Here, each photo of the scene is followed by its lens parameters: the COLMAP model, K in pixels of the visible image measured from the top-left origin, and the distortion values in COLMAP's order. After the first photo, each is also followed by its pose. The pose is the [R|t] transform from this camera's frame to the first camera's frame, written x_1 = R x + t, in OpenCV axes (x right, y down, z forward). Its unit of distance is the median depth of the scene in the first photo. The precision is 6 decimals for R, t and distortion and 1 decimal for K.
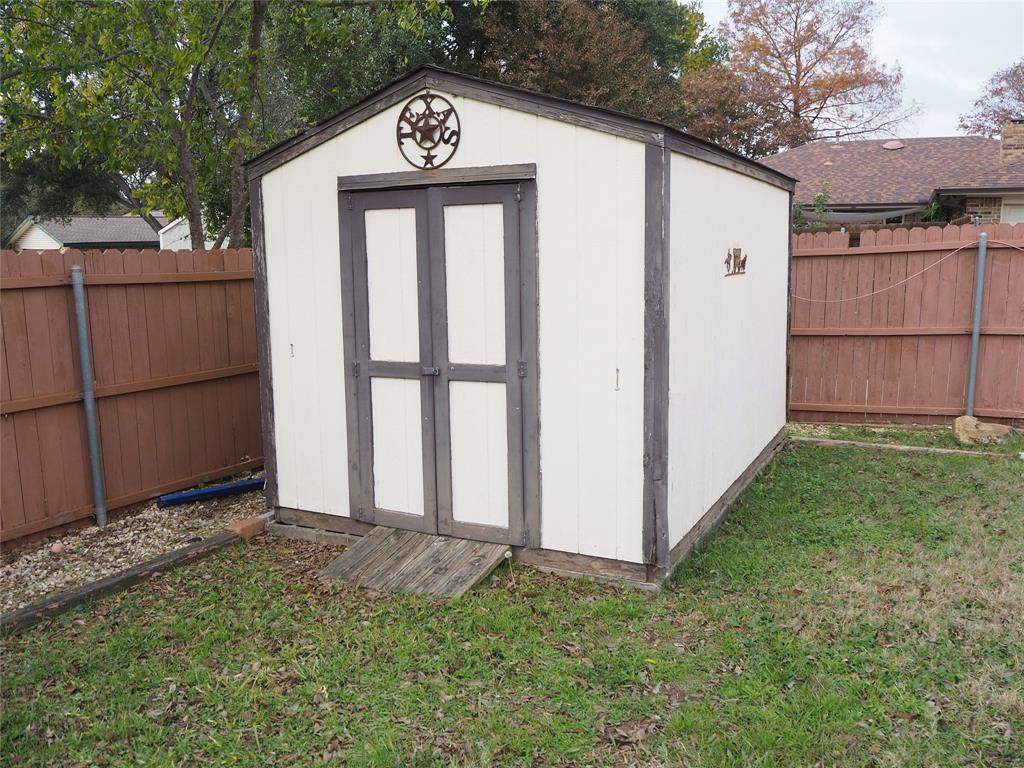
lens RADIAL K [[861.1, 0, 515.1], [0, 861.1, 380.5], [0, 0, 1]] dist [-0.054503, 0.014603]
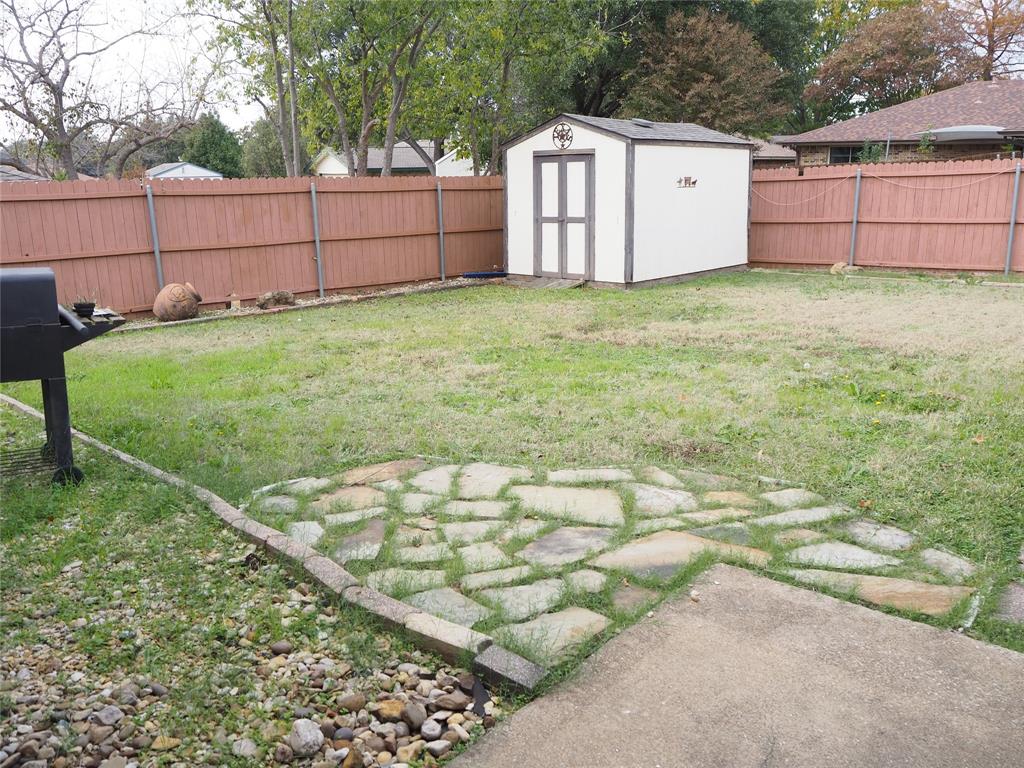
lens RADIAL K [[861.1, 0, 515.1], [0, 861.1, 380.5], [0, 0, 1]] dist [-0.054503, 0.014603]
pose [[0.963605, 0.063008, -0.259799, 0.493128], [-0.040762, 0.995094, 0.090151, 0.250894], [0.264204, -0.076280, 0.961446, -1.705589]]
